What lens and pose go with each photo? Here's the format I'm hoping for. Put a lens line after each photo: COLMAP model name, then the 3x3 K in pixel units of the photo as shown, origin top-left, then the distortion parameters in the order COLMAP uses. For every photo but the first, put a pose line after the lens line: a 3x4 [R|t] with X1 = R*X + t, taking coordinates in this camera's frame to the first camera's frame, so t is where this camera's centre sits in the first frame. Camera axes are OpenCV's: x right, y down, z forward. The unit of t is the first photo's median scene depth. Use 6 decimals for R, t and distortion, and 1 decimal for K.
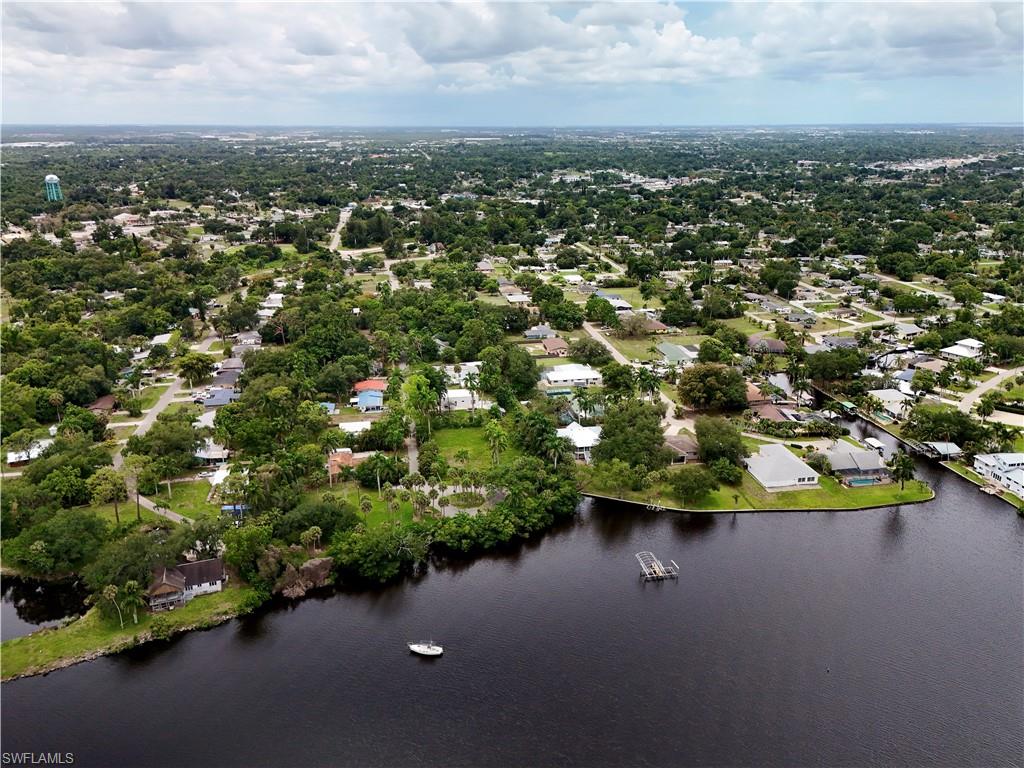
lens RADIAL K [[754.1, 0, 517.5], [0, 754.1, 388.7], [0, 0, 1]] dist [0.047090, -0.040246]
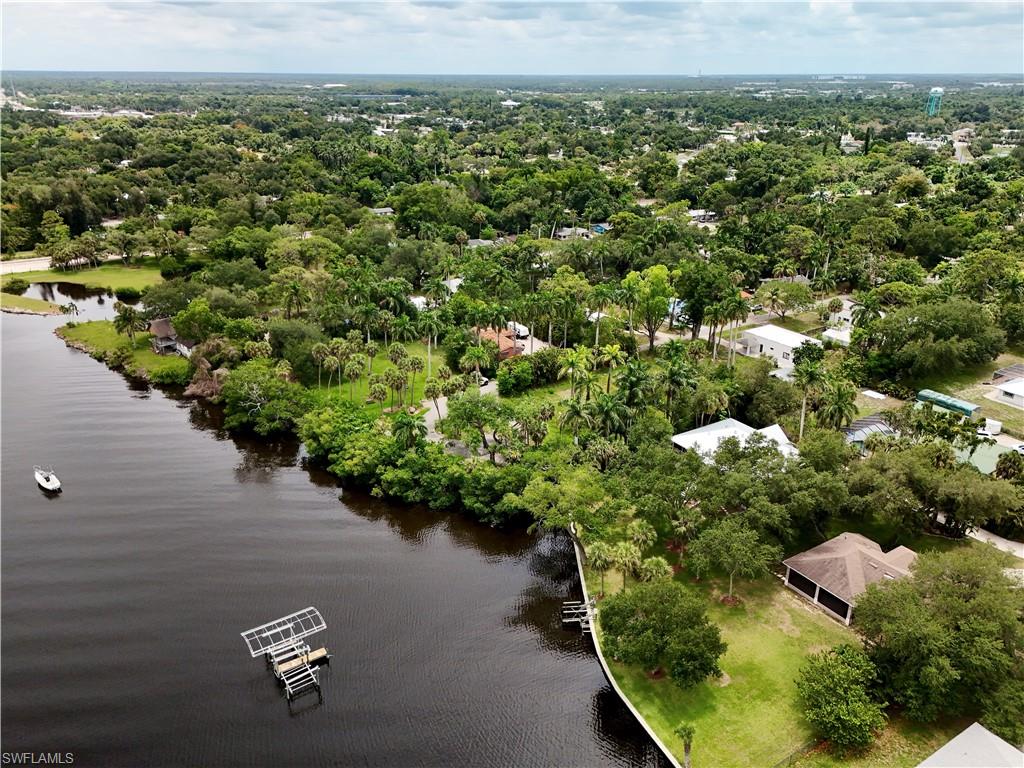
lens RADIAL K [[754.1, 0, 511.5], [0, 754.1, 383.6], [0, 0, 1]] dist [0.047090, -0.040246]
pose [[0.373872, 0.349131, -0.859260, 0.343937], [-0.304408, 0.921316, 0.241895, -0.036103], [0.876103, 0.171128, 0.450732, 0.538107]]
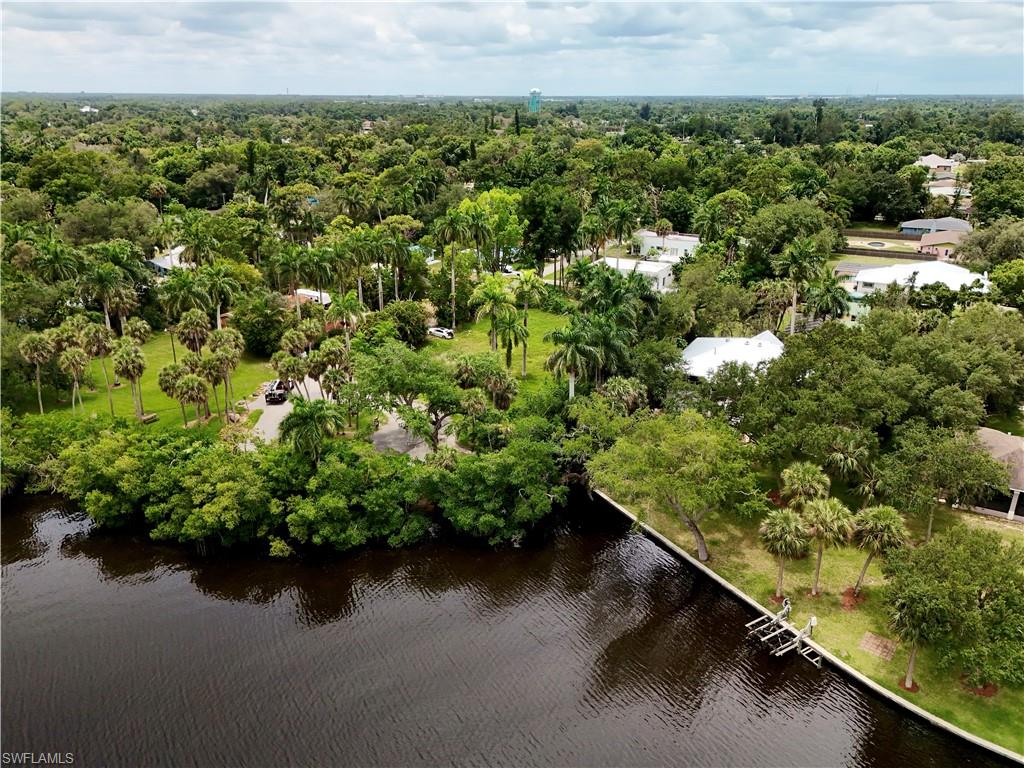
lens RADIAL K [[754.1, 0, 514.8], [0, 754.1, 378.4], [0, 0, 1]] dist [0.047090, -0.040246]
pose [[0.776407, 0.220309, -0.590471, 0.172217], [-0.209094, 0.973889, 0.088427, 0.050295], [0.594534, 0.054808, 0.802200, 0.527862]]
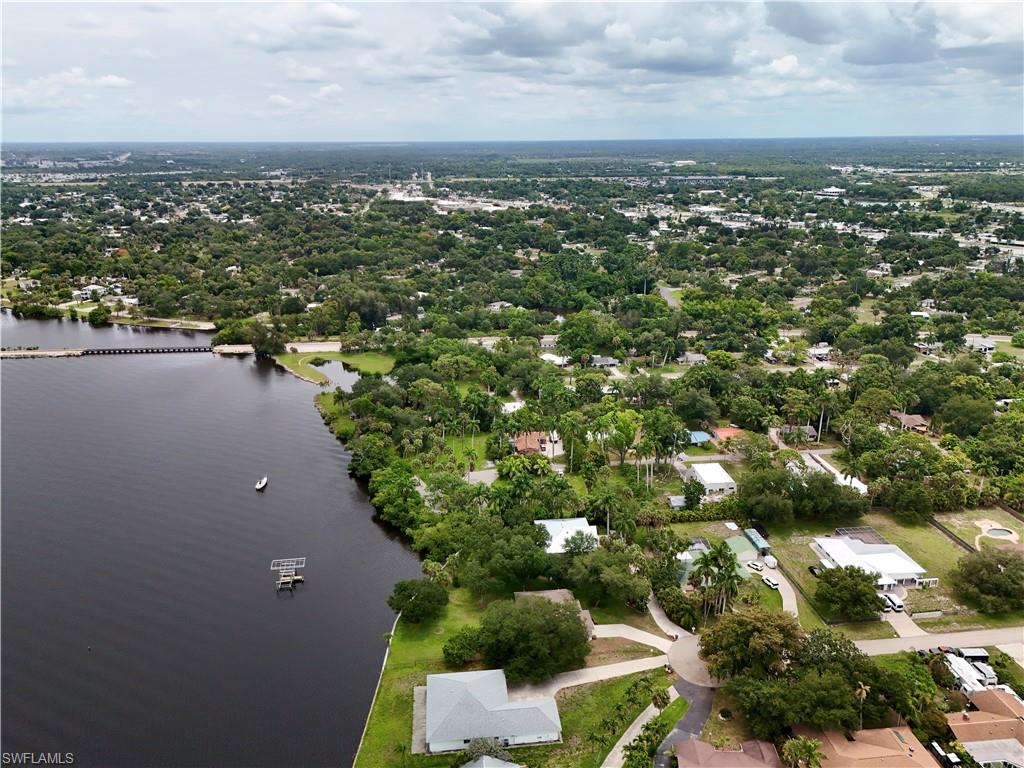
lens RADIAL K [[754.1, 0, 516.9], [0, 754.1, 381.7], [0, 0, 1]] dist [0.047090, -0.040246]
pose [[-0.070260, 0.301417, -0.950900, 0.649999], [-0.315899, 0.897470, 0.307822, -0.252796], [0.946188, 0.322016, 0.032161, 0.717599]]
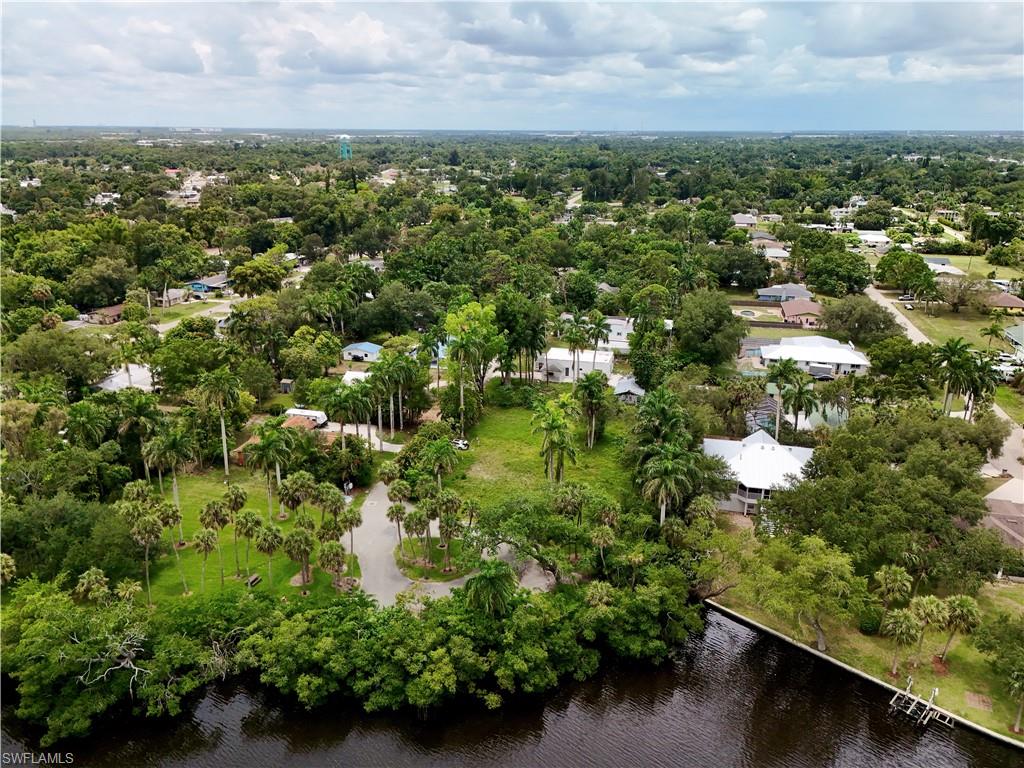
lens RADIAL K [[754.1, 0, 511.8], [0, 754.1, 386.6], [0, 0, 1]] dist [0.047090, -0.040246]
pose [[0.915054, 0.133484, -0.380601, 0.090765], [-0.137273, 0.990382, 0.017309, 0.025713], [0.379251, 0.036407, 0.924577, 0.438574]]
